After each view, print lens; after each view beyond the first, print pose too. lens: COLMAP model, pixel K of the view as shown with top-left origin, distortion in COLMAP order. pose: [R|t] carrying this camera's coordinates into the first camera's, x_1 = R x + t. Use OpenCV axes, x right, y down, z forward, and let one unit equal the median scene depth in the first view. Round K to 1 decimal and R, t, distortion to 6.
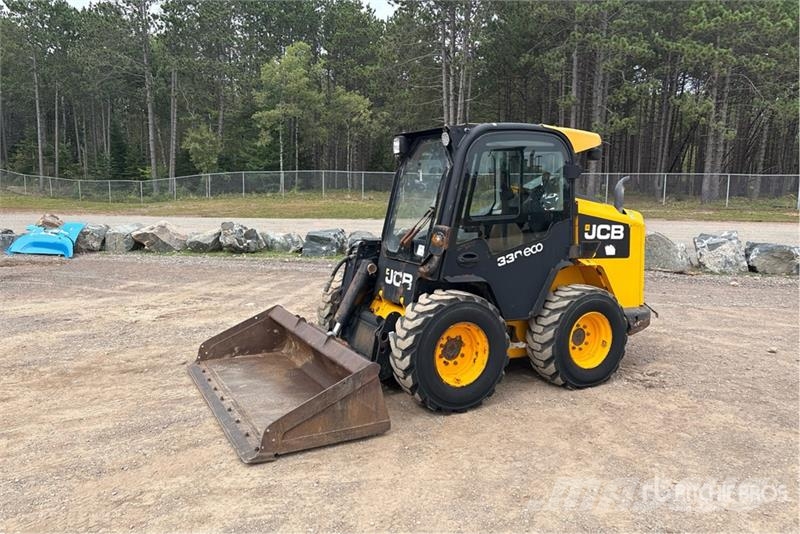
lens RADIAL K [[601.0, 0, 410.4], [0, 601.0, 257.1], [0, 0, 1]] dist [0.044652, -0.058854]
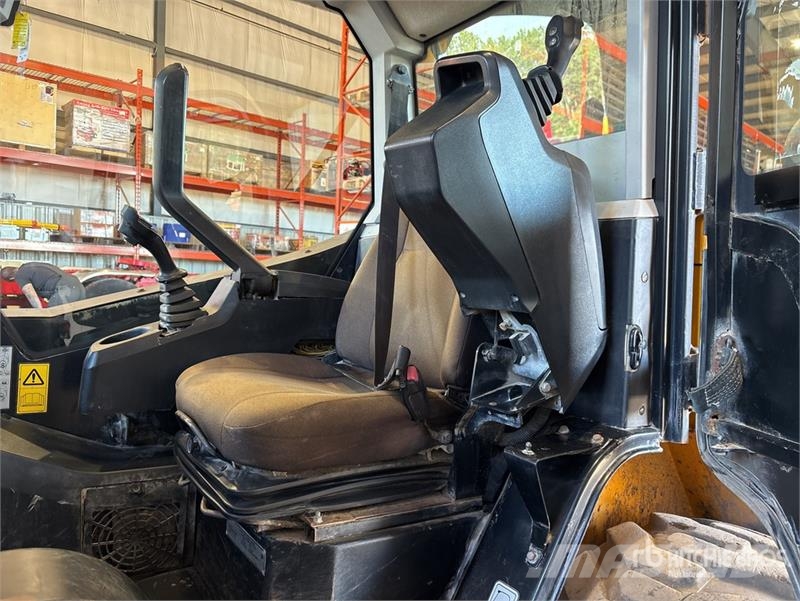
lens RADIAL K [[605.7, 0, 400.0], [0, 605.7, 300.5], [0, 0, 1]] dist [0.012457, 0.005759]
pose [[0.996727, 0.014791, 0.079483, 0.143327], [-0.007899, 0.996235, -0.086333, -0.018006], [-0.080460, 0.085422, 0.993091, 0.762800]]
